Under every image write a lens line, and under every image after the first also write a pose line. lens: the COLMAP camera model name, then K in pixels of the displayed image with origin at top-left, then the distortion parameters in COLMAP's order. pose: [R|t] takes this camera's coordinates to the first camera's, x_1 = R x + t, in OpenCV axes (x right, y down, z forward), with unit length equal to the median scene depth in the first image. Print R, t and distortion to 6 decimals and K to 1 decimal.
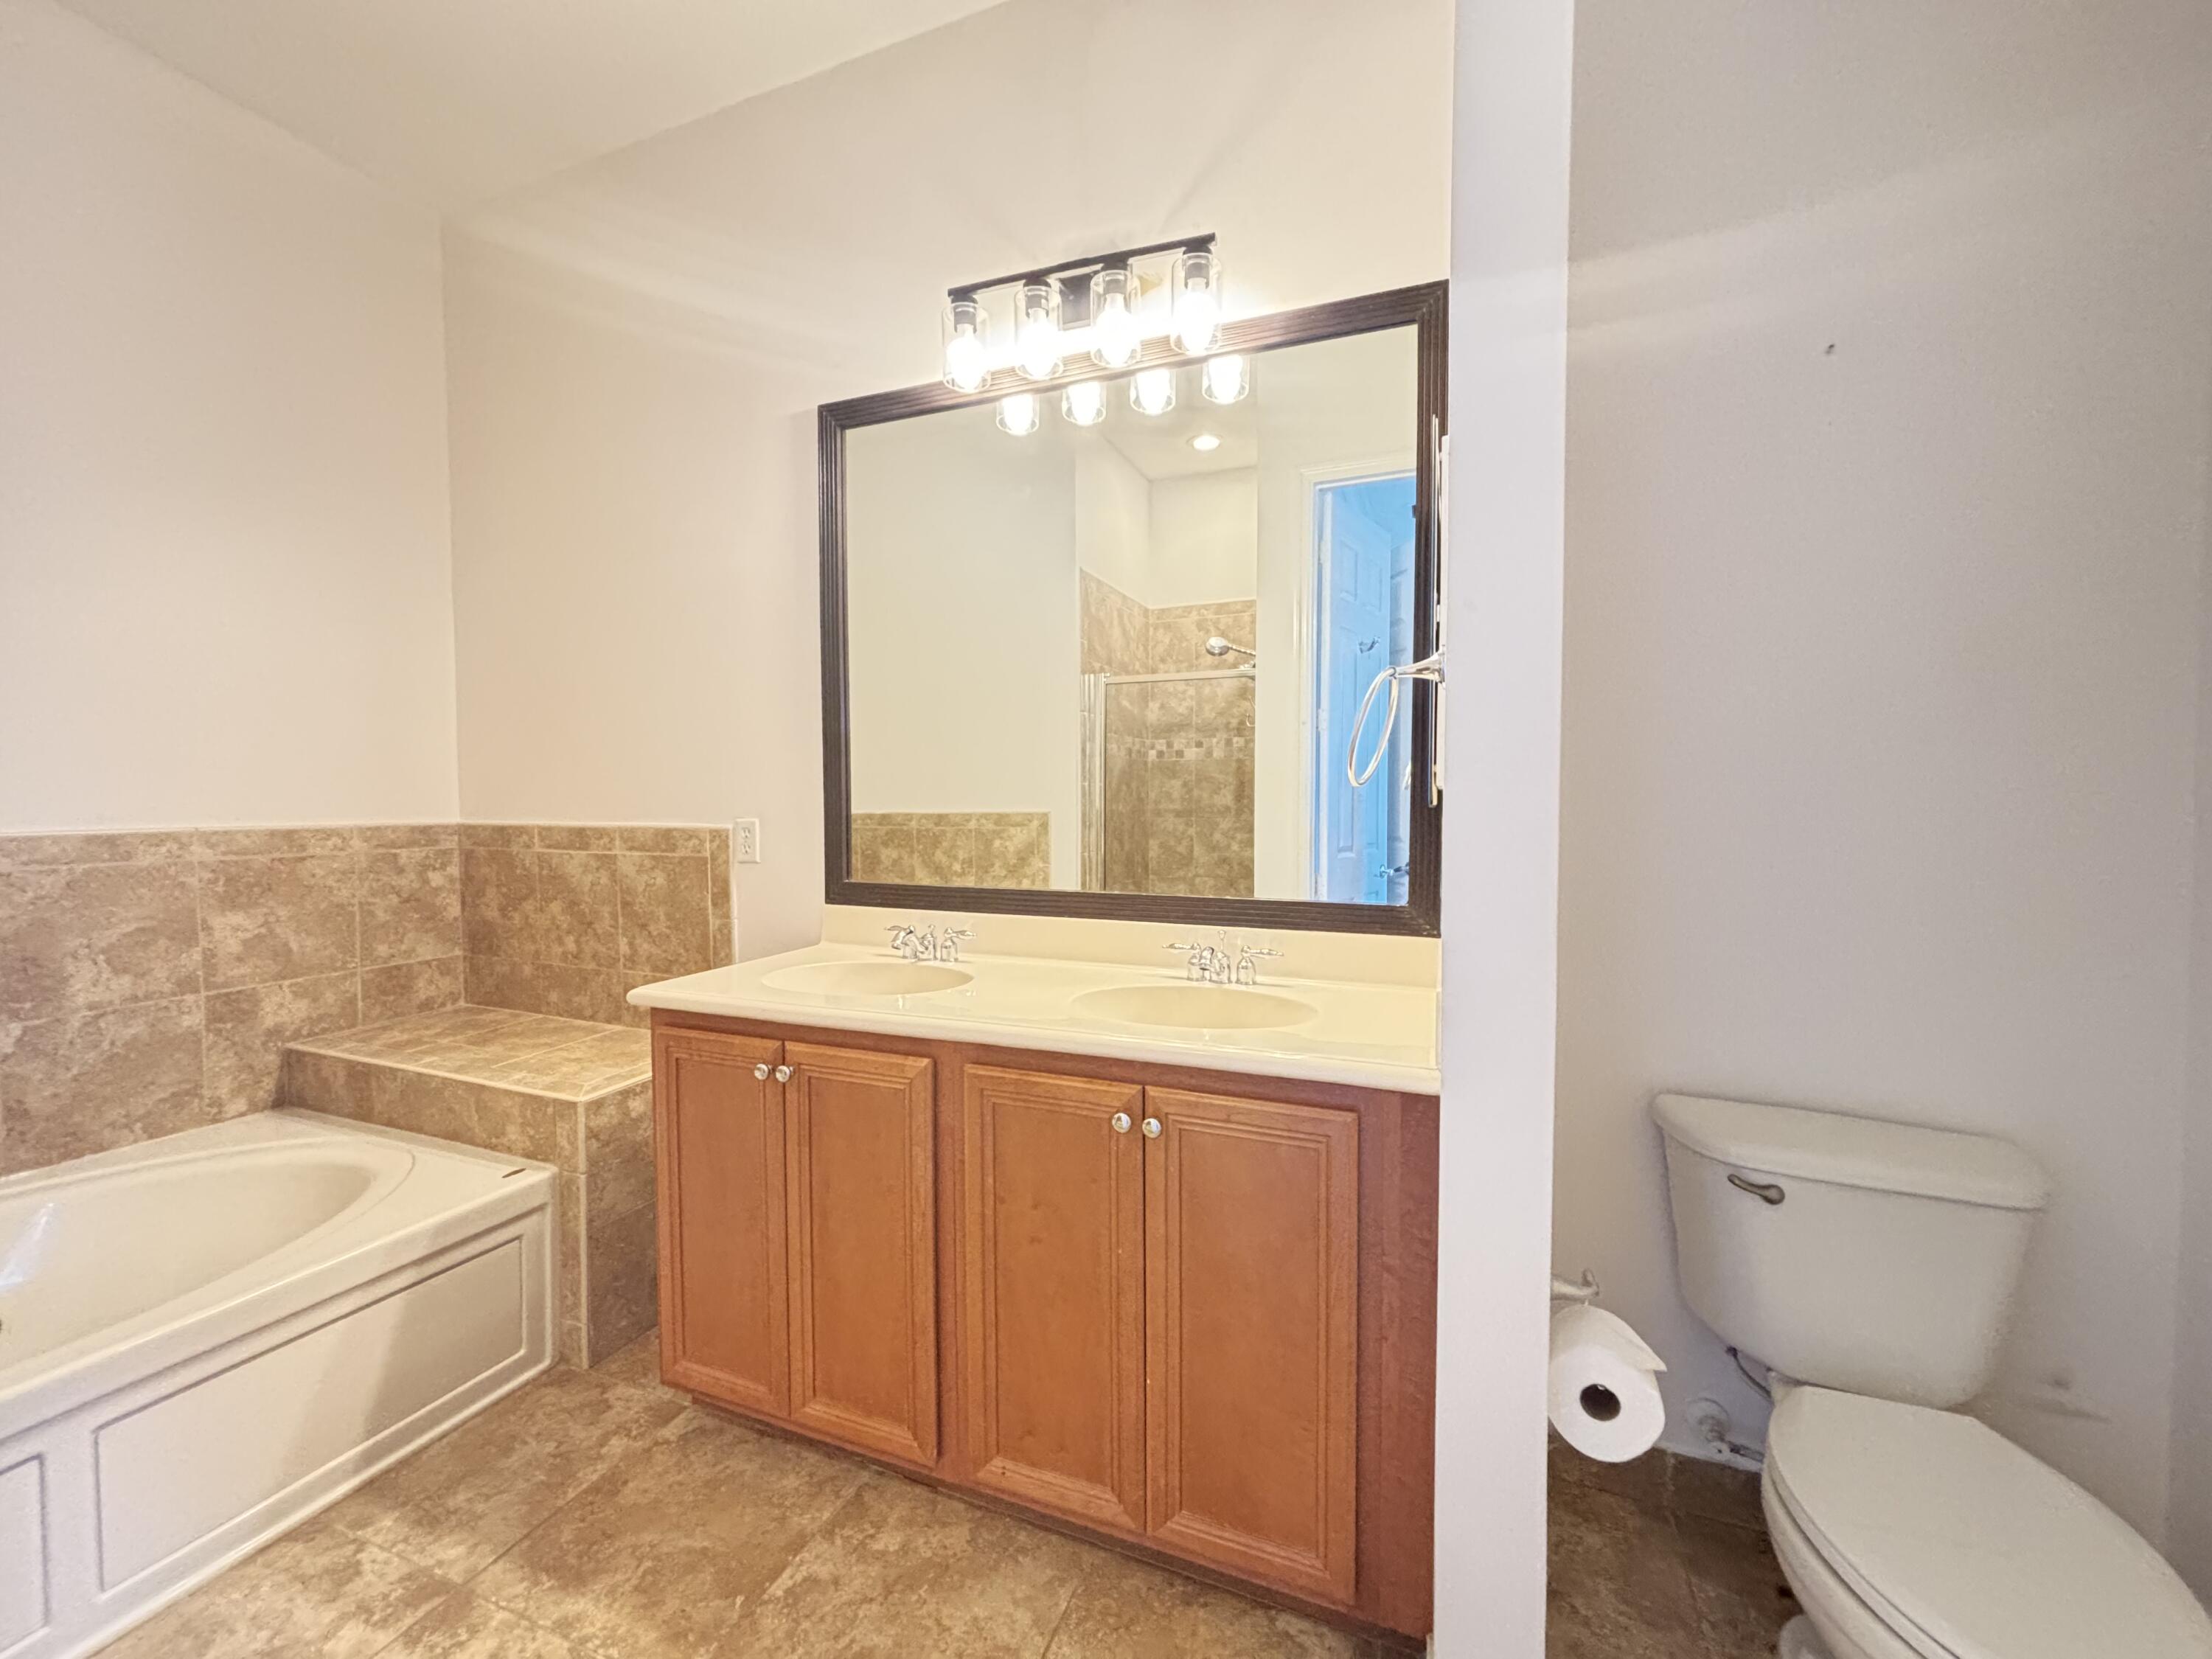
lens RADIAL K [[894.2, 0, 1095.4], [0, 894.2, 828.0], [0, 0, 1]] dist [0.010147, -0.000041]
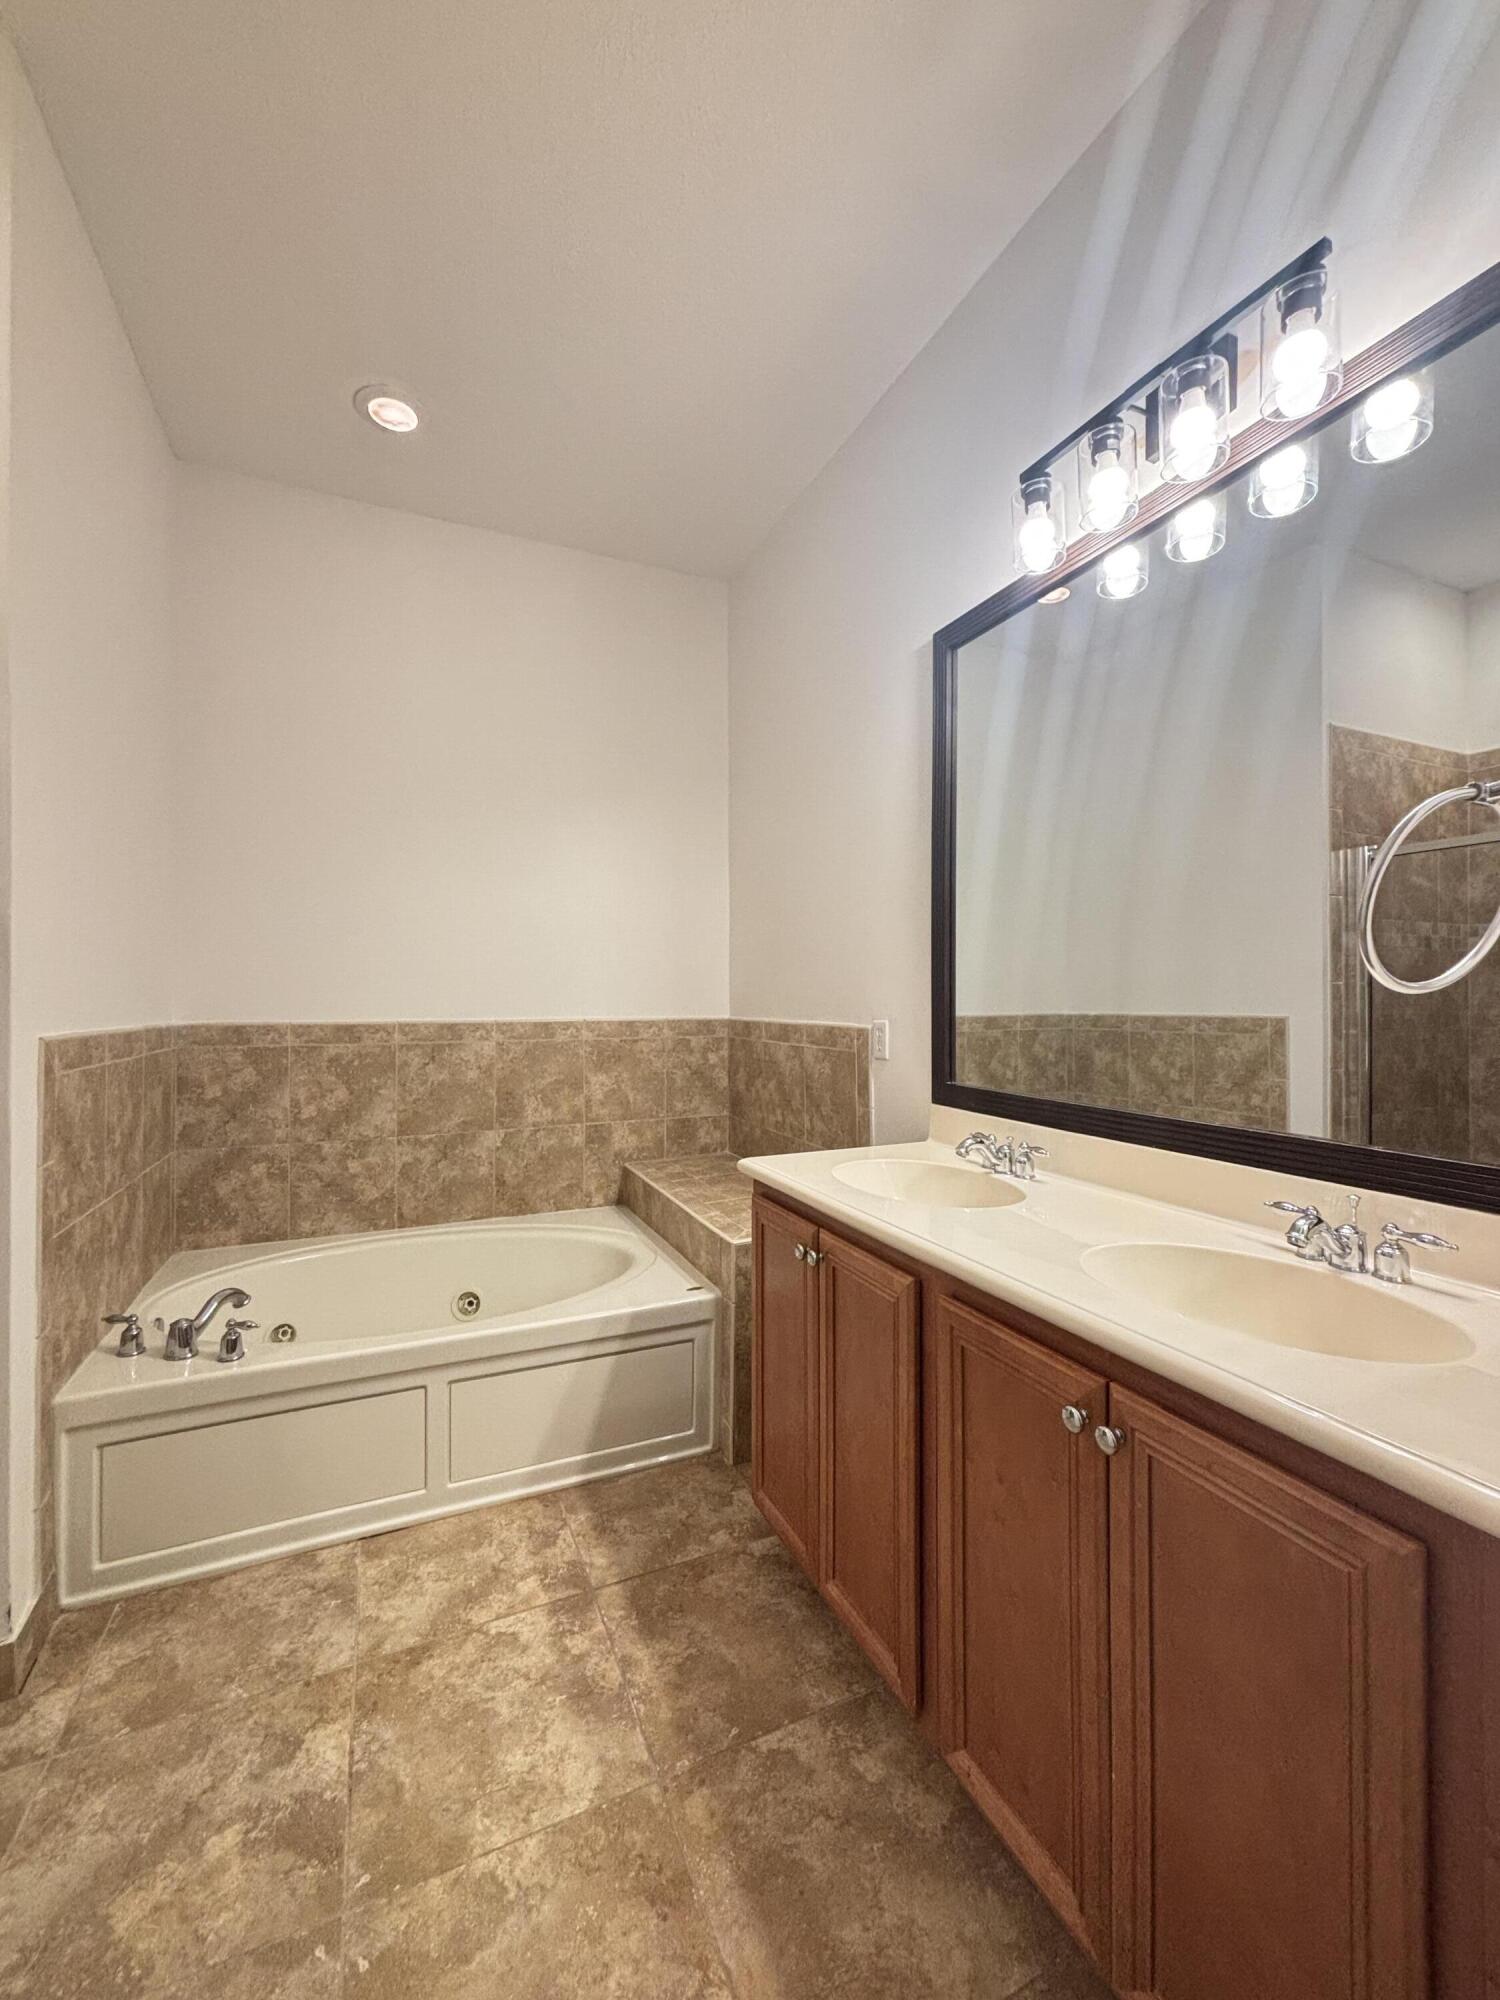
lens RADIAL K [[808.5, 0, 745.3], [0, 808.5, 995.9], [0, 0, 1]] dist [0.010147, -0.000041]
pose [[0.726778, 0.000645, -0.686872, 0.211482], [-0.024257, 0.999400, -0.024728, -0.013602], [0.686444, 0.034633, 0.726357, 0.179333]]
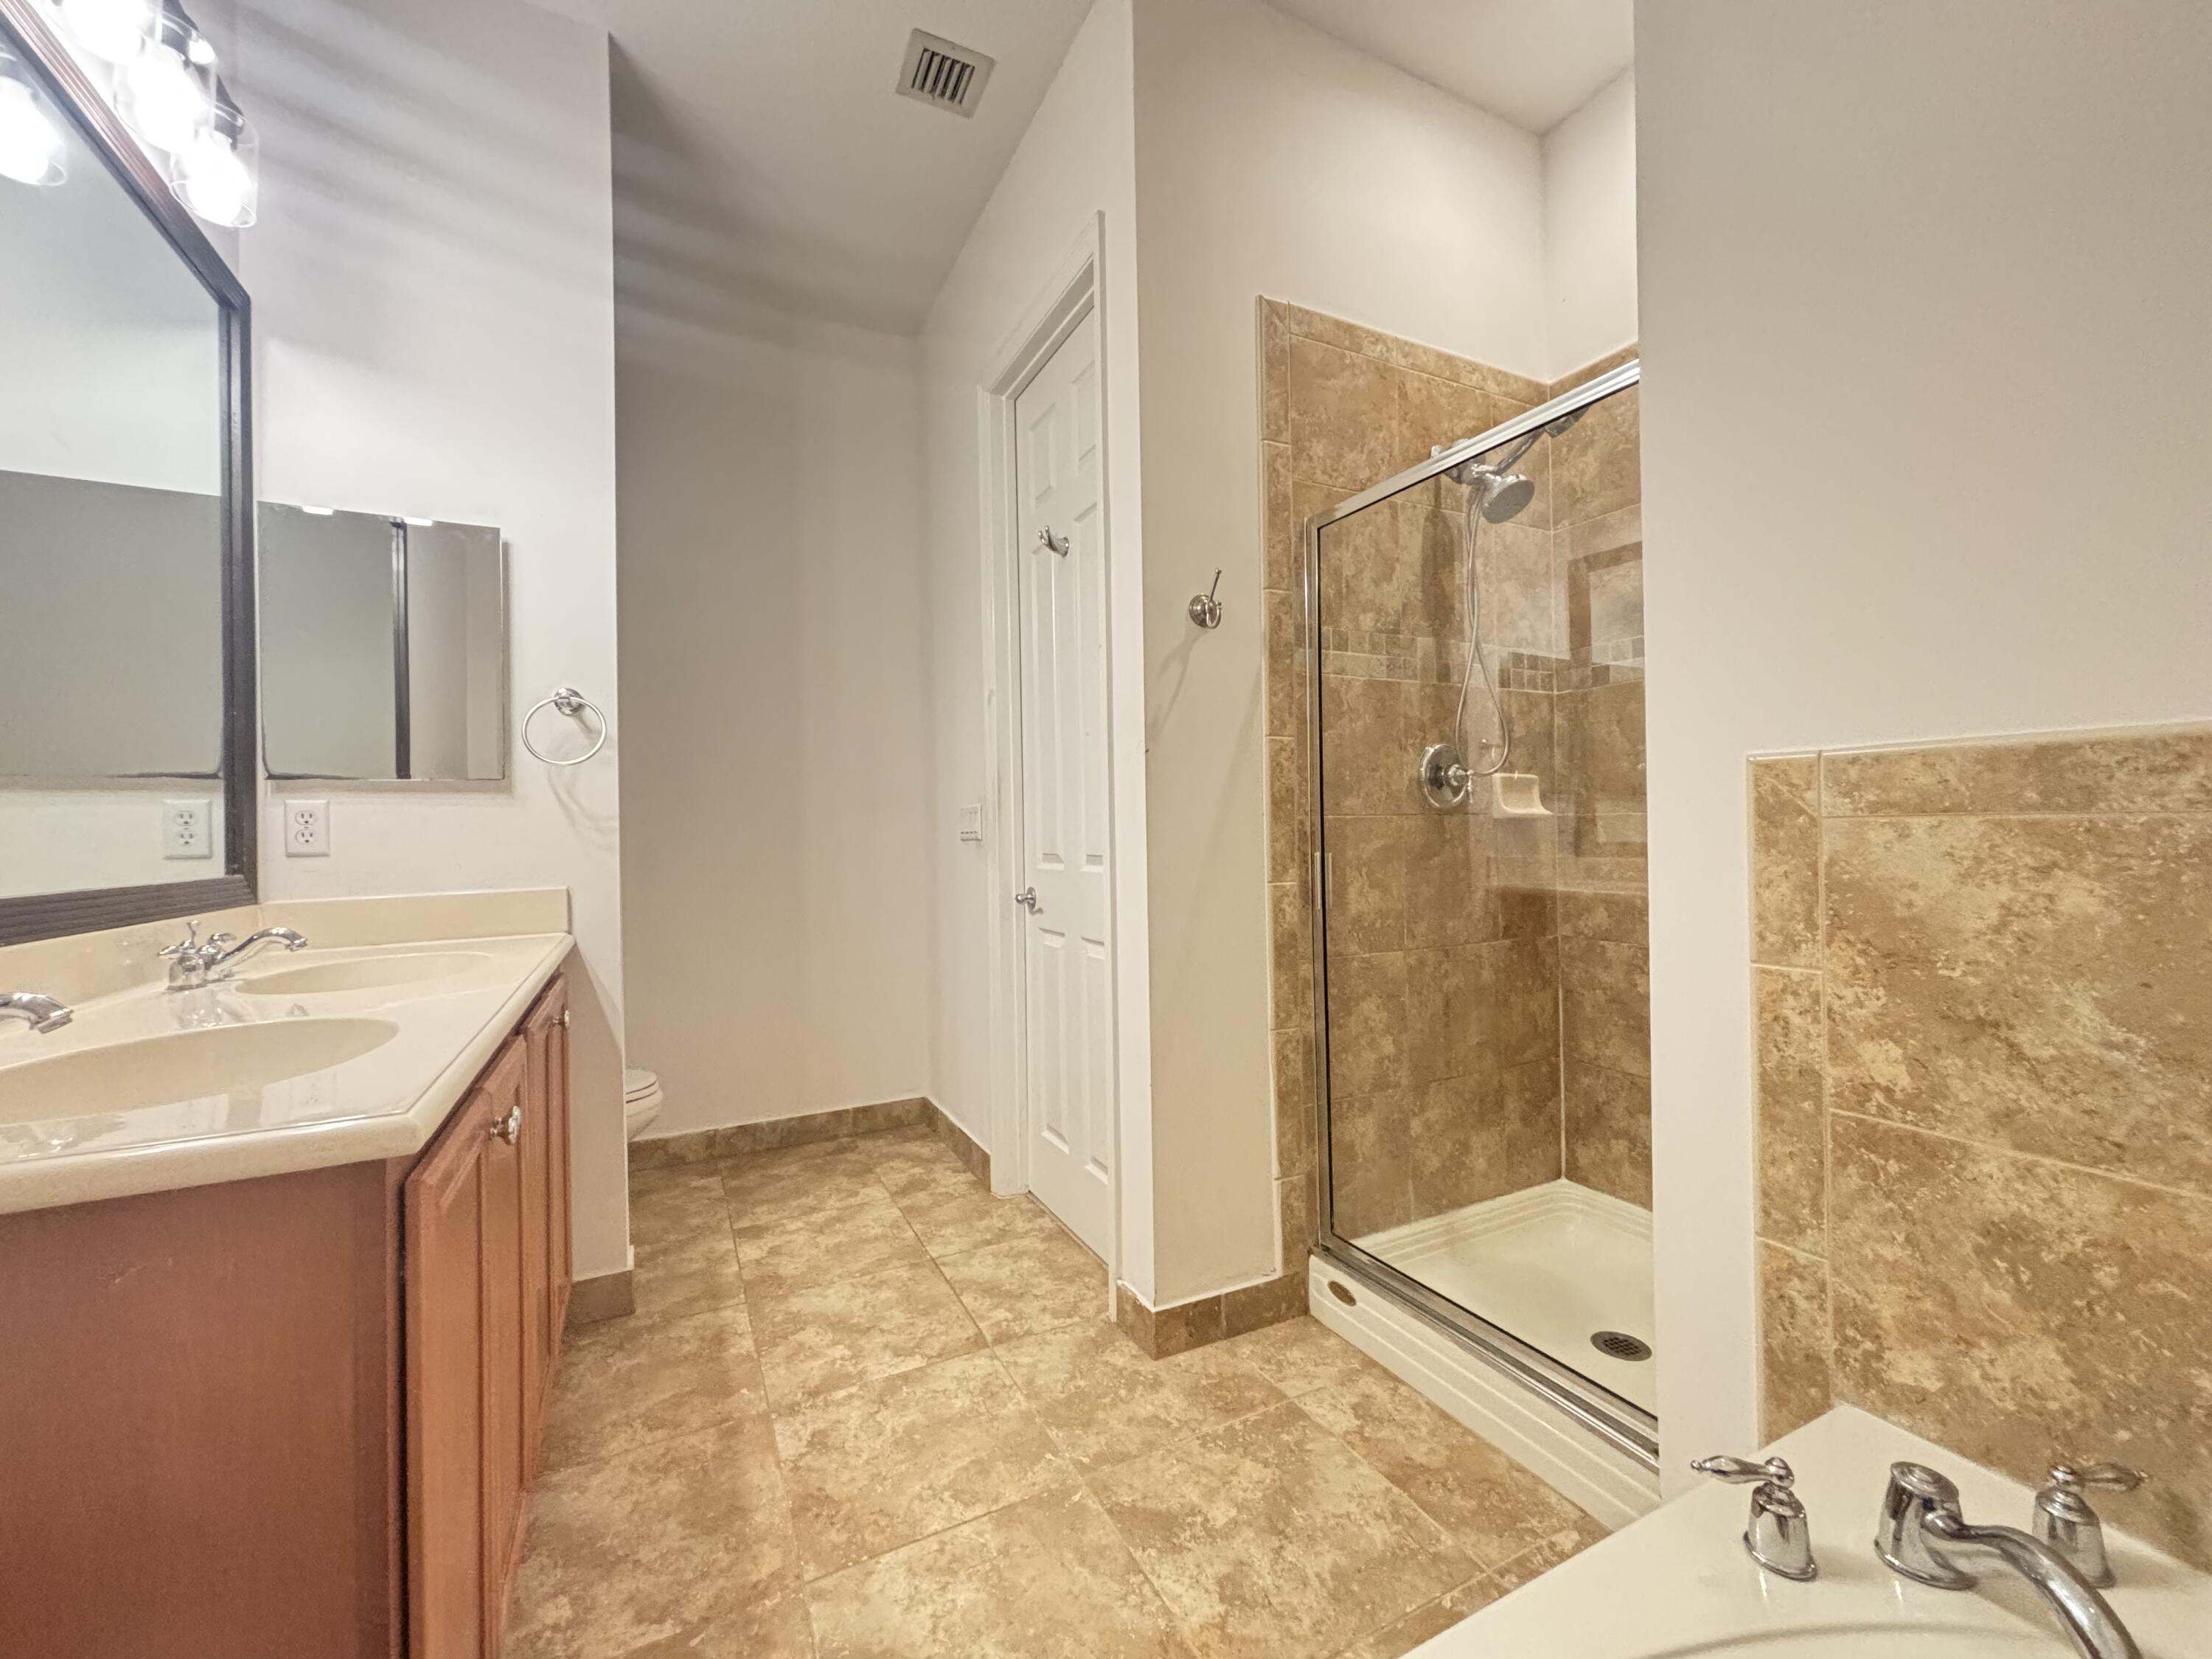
lens RADIAL K [[894.2, 0, 1101.3], [0, 894.2, 823.5], [0, 0, 1]] dist [0.010147, -0.000041]
pose [[-0.756224, 0.021620, 0.653956, -0.908648], [0.038513, 0.999192, 0.011502, 0.043740], [-0.653178, 0.033884, -0.756446, 0.974770]]
